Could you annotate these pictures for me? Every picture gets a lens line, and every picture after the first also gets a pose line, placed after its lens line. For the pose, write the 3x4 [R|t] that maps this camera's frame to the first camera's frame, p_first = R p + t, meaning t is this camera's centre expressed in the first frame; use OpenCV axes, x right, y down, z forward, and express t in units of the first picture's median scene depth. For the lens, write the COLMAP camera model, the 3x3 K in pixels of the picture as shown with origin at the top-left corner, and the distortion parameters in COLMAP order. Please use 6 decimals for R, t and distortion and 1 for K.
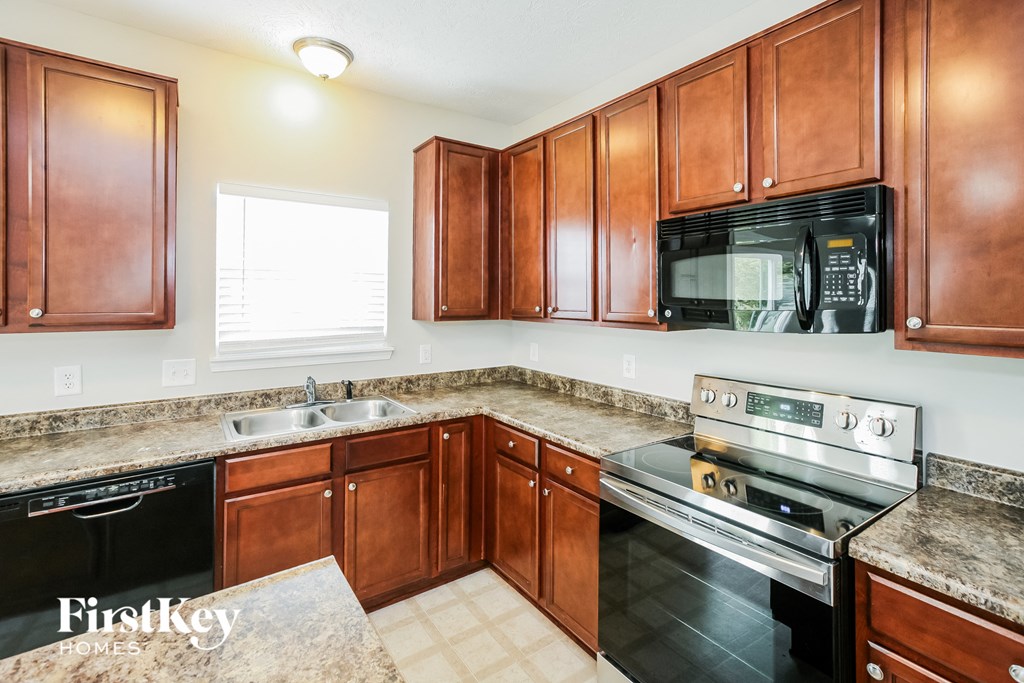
lens RADIAL K [[472.6, 0, 508.5], [0, 472.6, 289.6], [0, 0, 1]] dist [-0.001815, 0.002928]
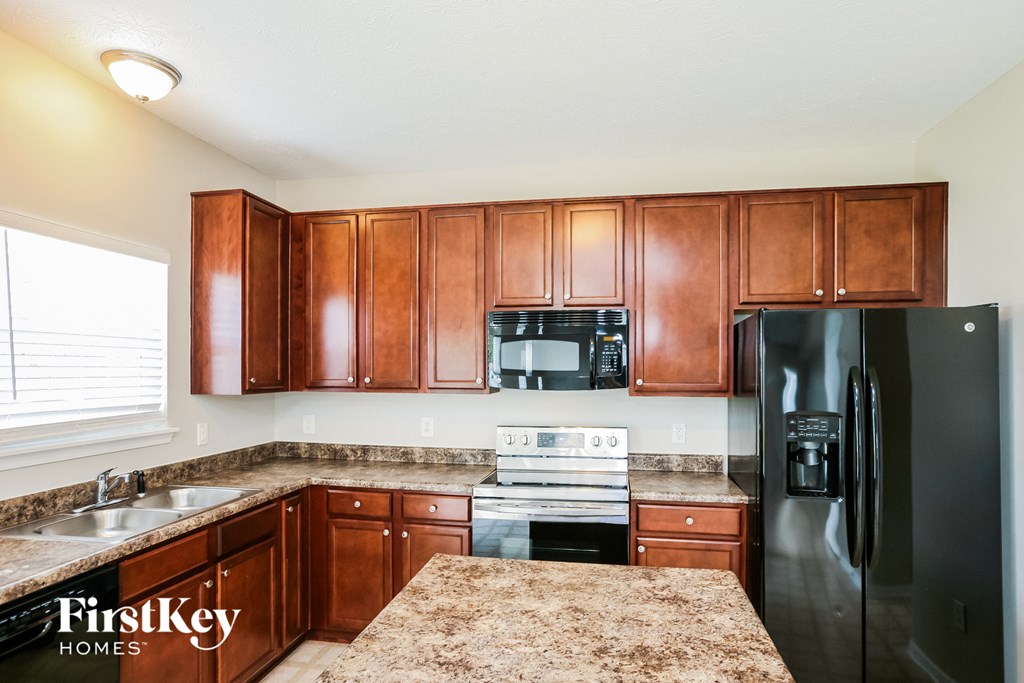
lens RADIAL K [[571.0, 0, 515.7], [0, 571.0, 367.5], [0, 0, 1]] dist [-0.003090, 0.004551]
pose [[0.705962, -0.001140, 0.708249, -0.635762], [-0.014165, 0.999776, 0.015729, -0.010992], [-0.708108, -0.021137, 0.705787, -0.163716]]
